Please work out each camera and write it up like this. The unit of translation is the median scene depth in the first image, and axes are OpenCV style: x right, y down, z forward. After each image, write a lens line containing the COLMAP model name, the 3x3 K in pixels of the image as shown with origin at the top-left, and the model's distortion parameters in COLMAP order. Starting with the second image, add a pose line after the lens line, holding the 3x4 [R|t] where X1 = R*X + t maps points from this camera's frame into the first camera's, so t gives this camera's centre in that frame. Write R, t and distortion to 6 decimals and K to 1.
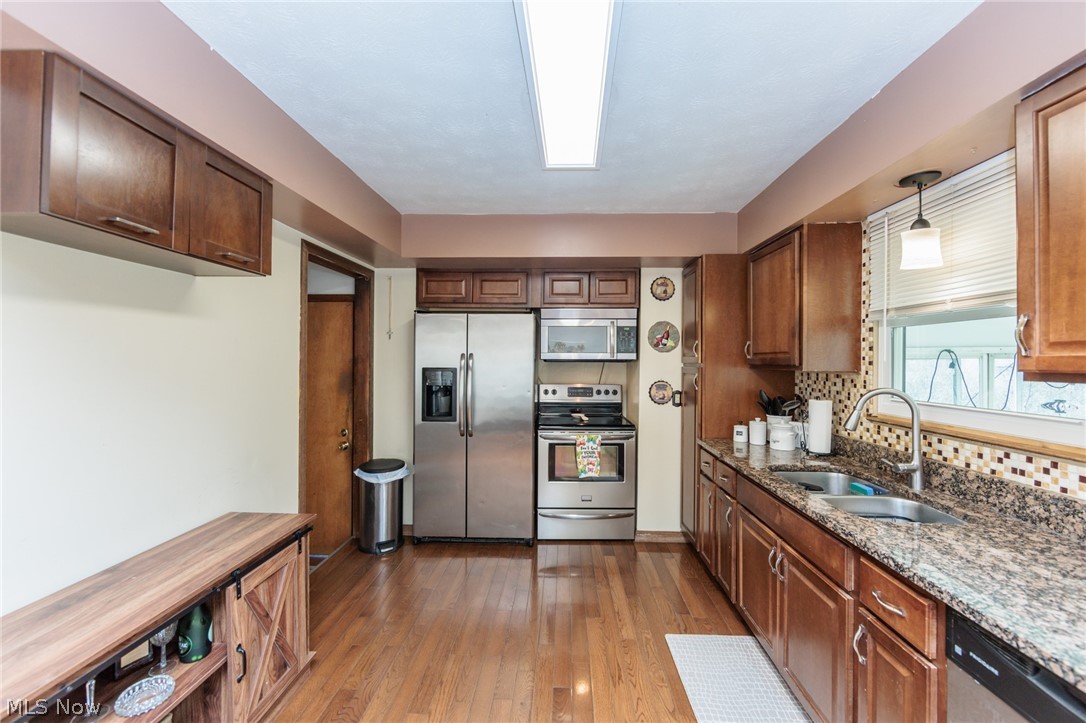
lens RADIAL K [[427.6, 0, 544.7], [0, 427.6, 359.4], [0, 0, 1]] dist [-0.001634, -0.000341]
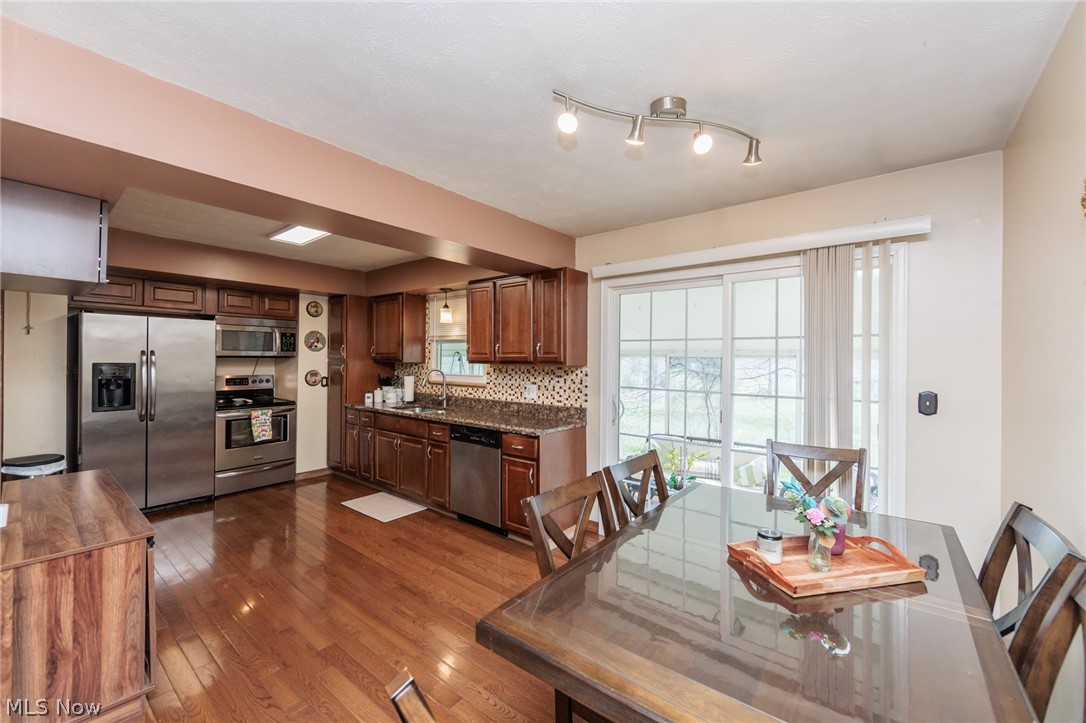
lens RADIAL K [[433.6, 0, 544.0], [0, 433.6, 359.3], [0, 0, 1]] dist [-0.001993, 0.000077]
pose [[0.592844, -0.002764, 0.805312, -0.596783], [-0.005831, 0.999953, 0.007724, -0.006939], [-0.805296, -0.009275, 0.592800, -0.699327]]
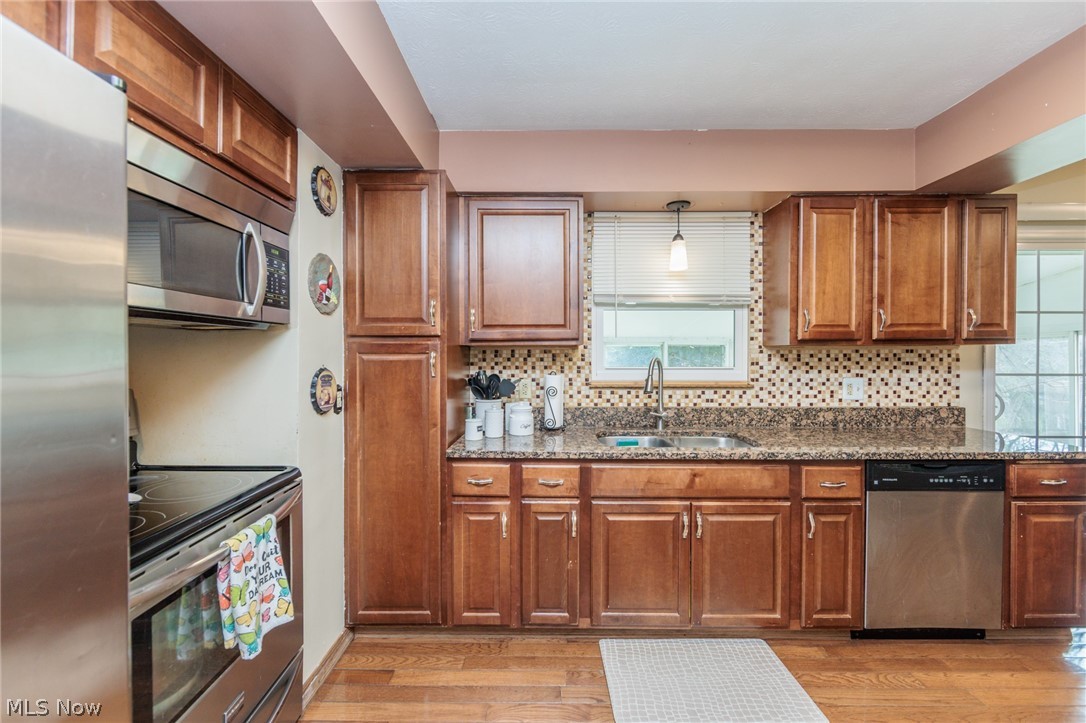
lens RADIAL K [[425.6, 0, 544.9], [0, 425.6, 360.3], [0, 0, 1]] dist [-0.001699, 0.000107]
pose [[-0.037995, -0.015374, 0.999160, -0.319886], [-0.000659, 0.999882, 0.015360, 0.040075], [-0.999278, -0.000074, -0.038001, 0.946332]]
